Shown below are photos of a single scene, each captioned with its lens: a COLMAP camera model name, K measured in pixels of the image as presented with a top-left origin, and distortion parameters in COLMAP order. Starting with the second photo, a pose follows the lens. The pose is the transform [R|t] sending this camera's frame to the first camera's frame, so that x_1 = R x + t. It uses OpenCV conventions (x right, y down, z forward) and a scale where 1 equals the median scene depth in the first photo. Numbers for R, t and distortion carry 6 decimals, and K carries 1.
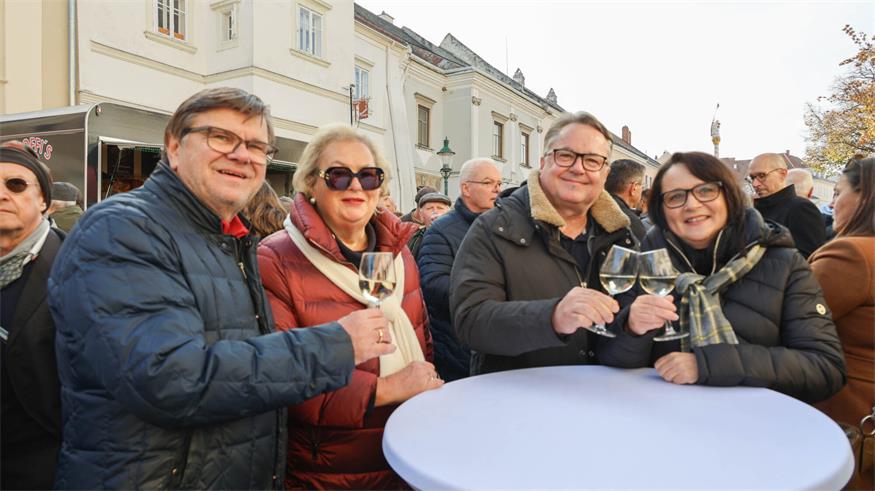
lens RADIAL K [[624.4, 0, 437.5], [0, 624.4, 245.5], [0, 0, 1]] dist [0.026144, 0.001063]
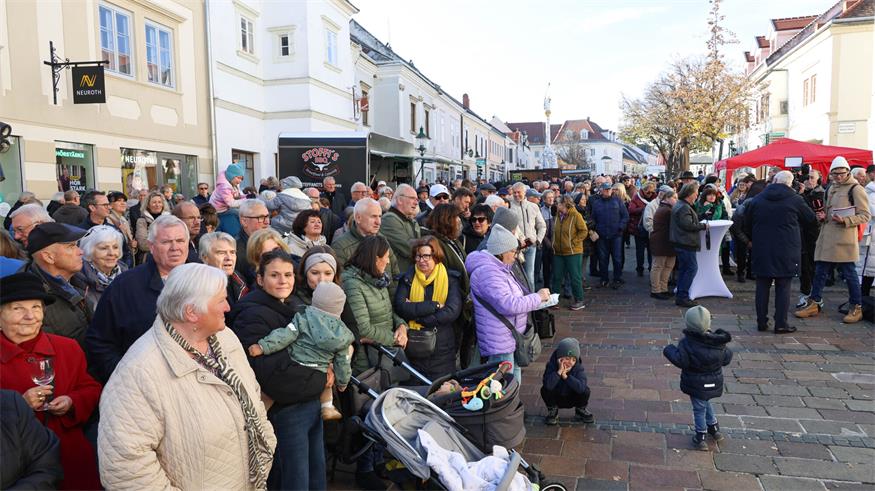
lens RADIAL K [[599.5, 0, 437.5], [0, 599.5, 245.5], [0, 0, 1]] dist [-0.000763, 0.001449]
pose [[0.963676, -0.033280, 0.264992, -0.225968], [0.013588, 0.997030, 0.075801, -0.004243], [-0.266728, -0.069447, 0.961266, -0.230982]]
